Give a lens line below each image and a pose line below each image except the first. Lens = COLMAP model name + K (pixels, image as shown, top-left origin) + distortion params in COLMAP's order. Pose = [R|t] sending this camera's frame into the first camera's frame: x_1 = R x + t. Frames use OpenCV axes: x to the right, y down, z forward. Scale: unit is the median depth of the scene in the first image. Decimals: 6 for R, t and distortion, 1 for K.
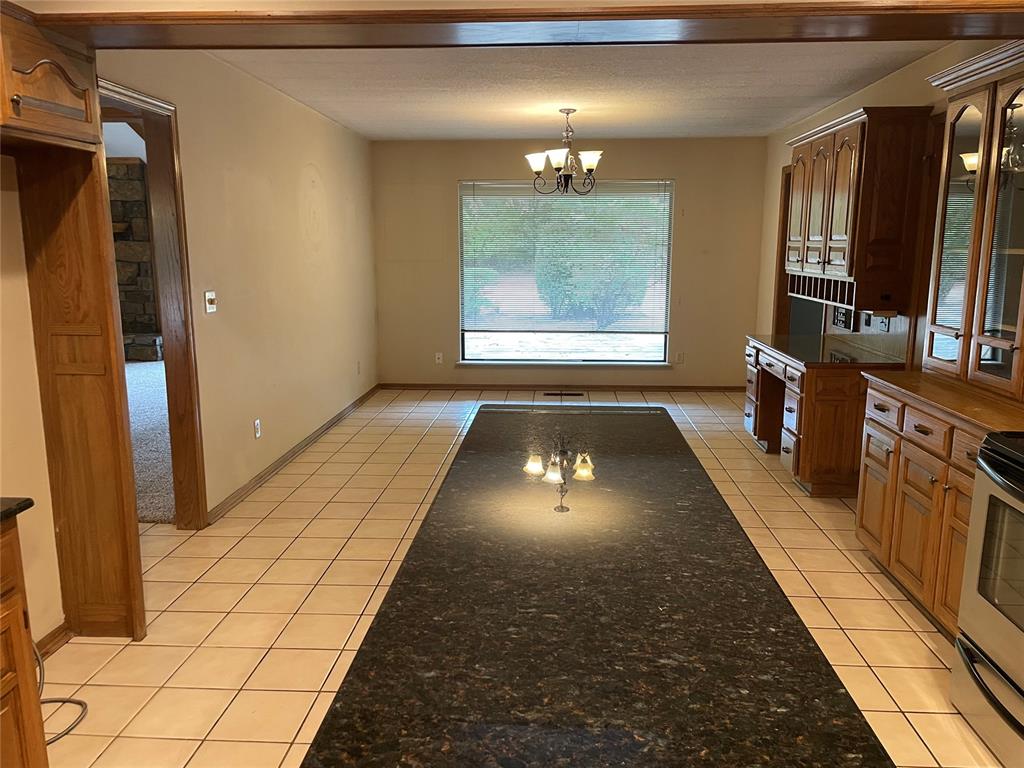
lens RADIAL K [[774.1, 0, 507.7], [0, 774.1, 387.6], [0, 0, 1]] dist [0.099503, -0.136901]
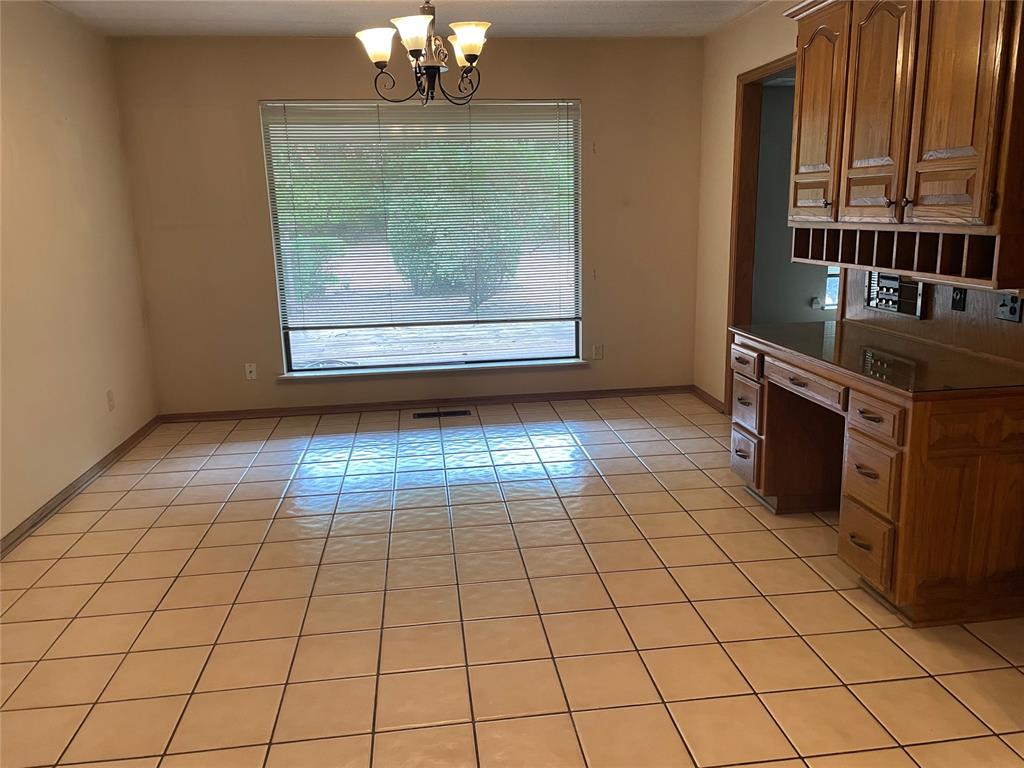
lens RADIAL K [[758.1, 0, 512.0], [0, 758.1, 384.0], [0, 0, 1]] dist [0.106866, -0.123253]
pose [[0.981311, -0.065320, 0.181003, 0.012369], [0.058243, 0.997326, 0.044144, -0.046530], [-0.183403, -0.032777, 0.982491, 0.330236]]
